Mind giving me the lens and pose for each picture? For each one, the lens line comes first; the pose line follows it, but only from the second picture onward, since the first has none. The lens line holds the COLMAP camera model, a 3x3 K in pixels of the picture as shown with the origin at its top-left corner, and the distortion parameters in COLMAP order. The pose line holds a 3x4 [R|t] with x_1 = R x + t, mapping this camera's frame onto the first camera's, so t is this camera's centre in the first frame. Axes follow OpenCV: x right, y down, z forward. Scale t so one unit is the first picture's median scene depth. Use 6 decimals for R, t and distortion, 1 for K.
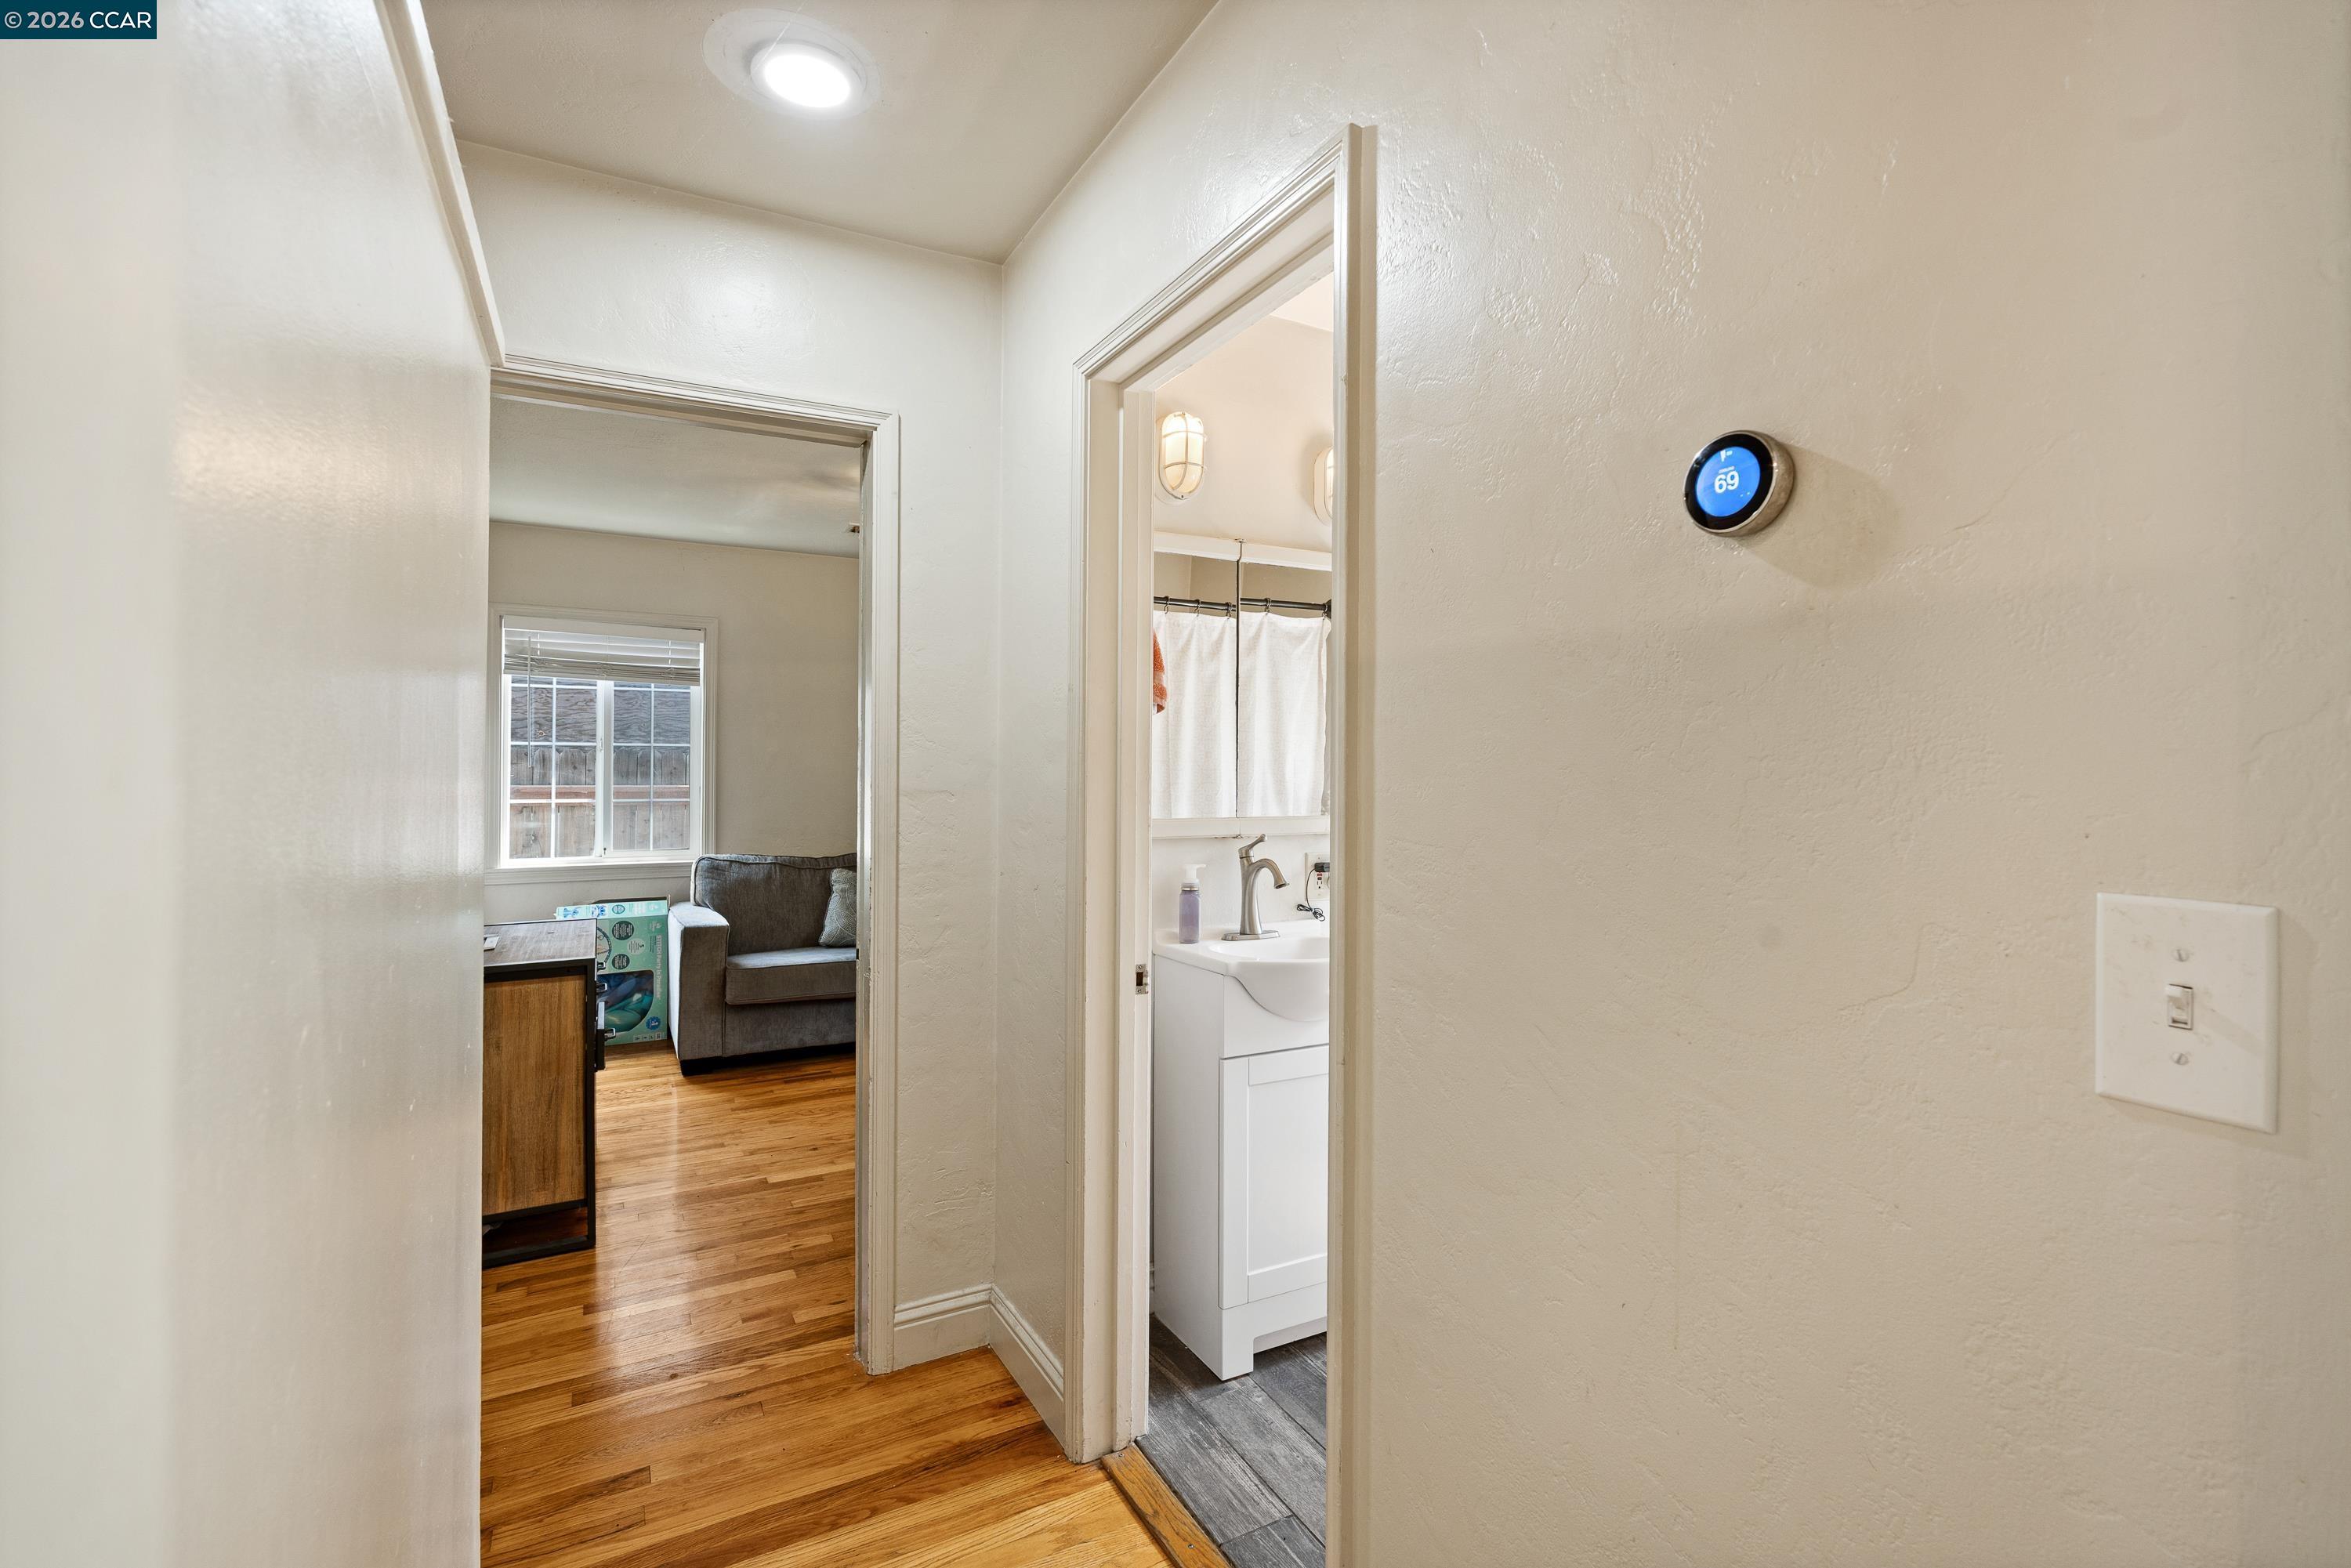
lens RADIAL K [[1037.0, 0, 1187.4], [0, 1037.0, 786.5], [0, 0, 1]] dist [-0.001197, -0.001697]
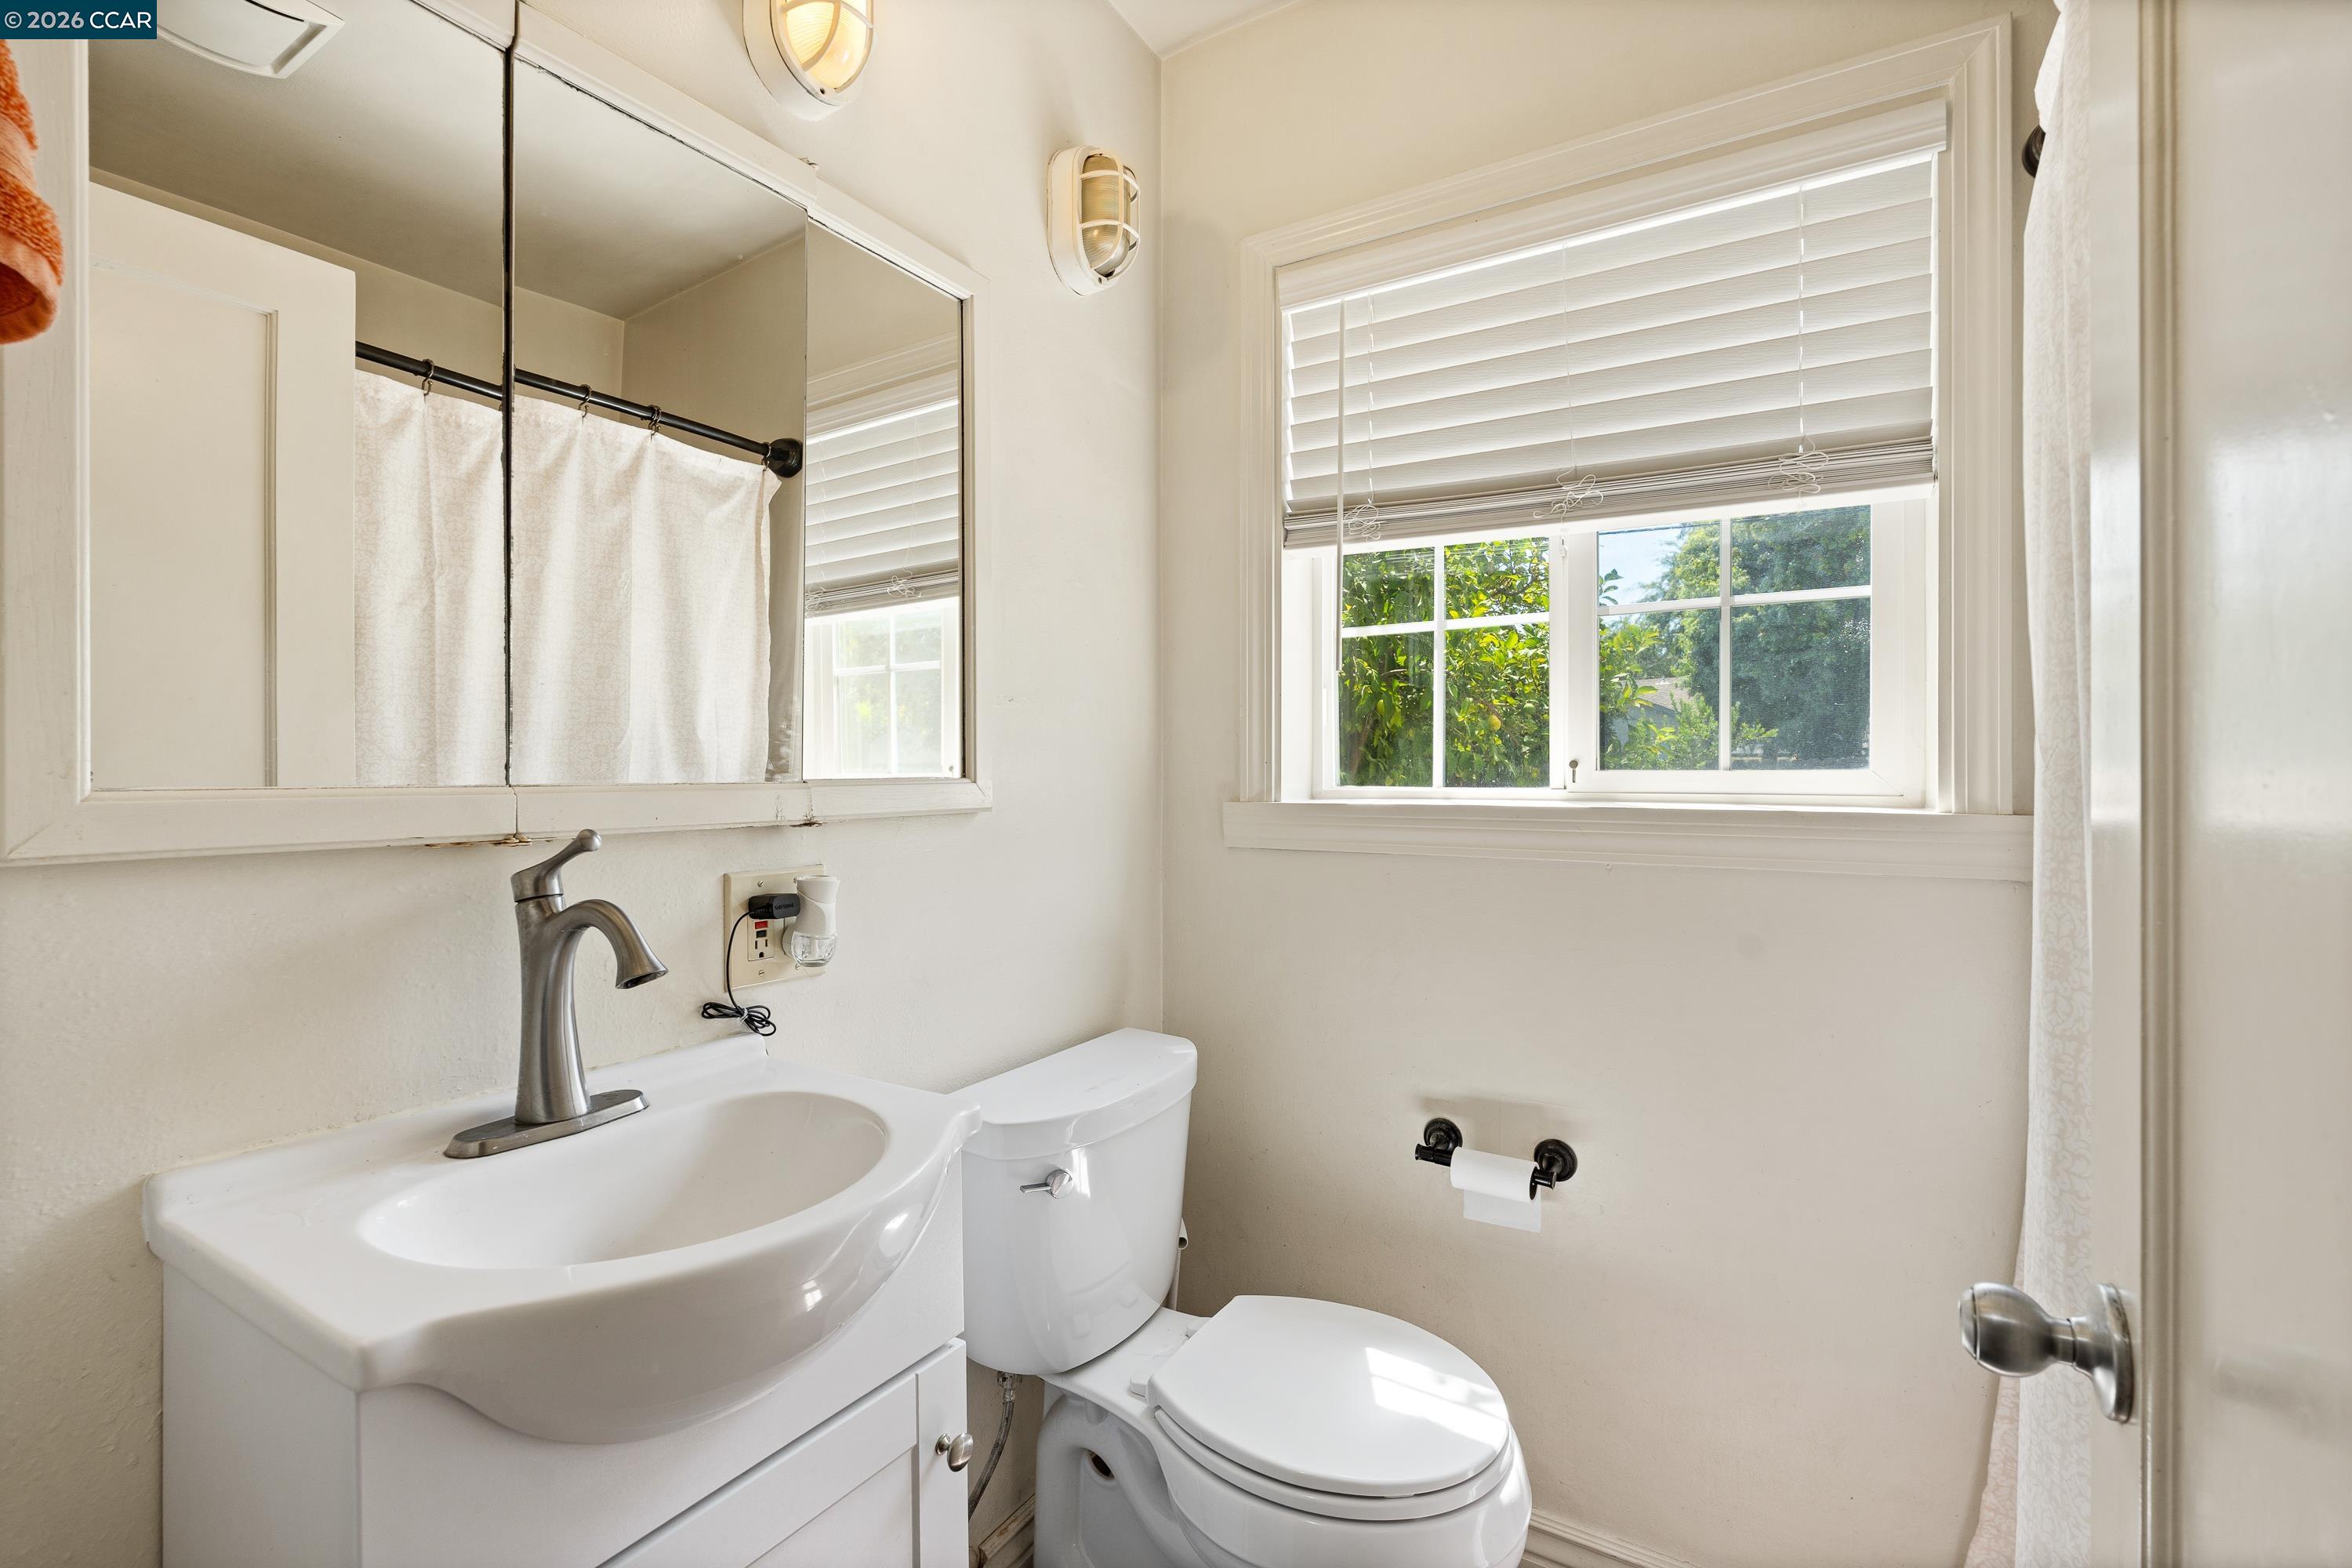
lens RADIAL K [[1037.5, 0, 1187.9], [0, 1037.5, 786.5], [0, 0, 1]] dist [-0.001197, -0.001697]
pose [[0.869902, -0.012669, 0.493061, 0.075756], [0.012524, 0.999915, 0.003596, 0.031920], [-0.493065, 0.003047, 0.869987, 0.582362]]
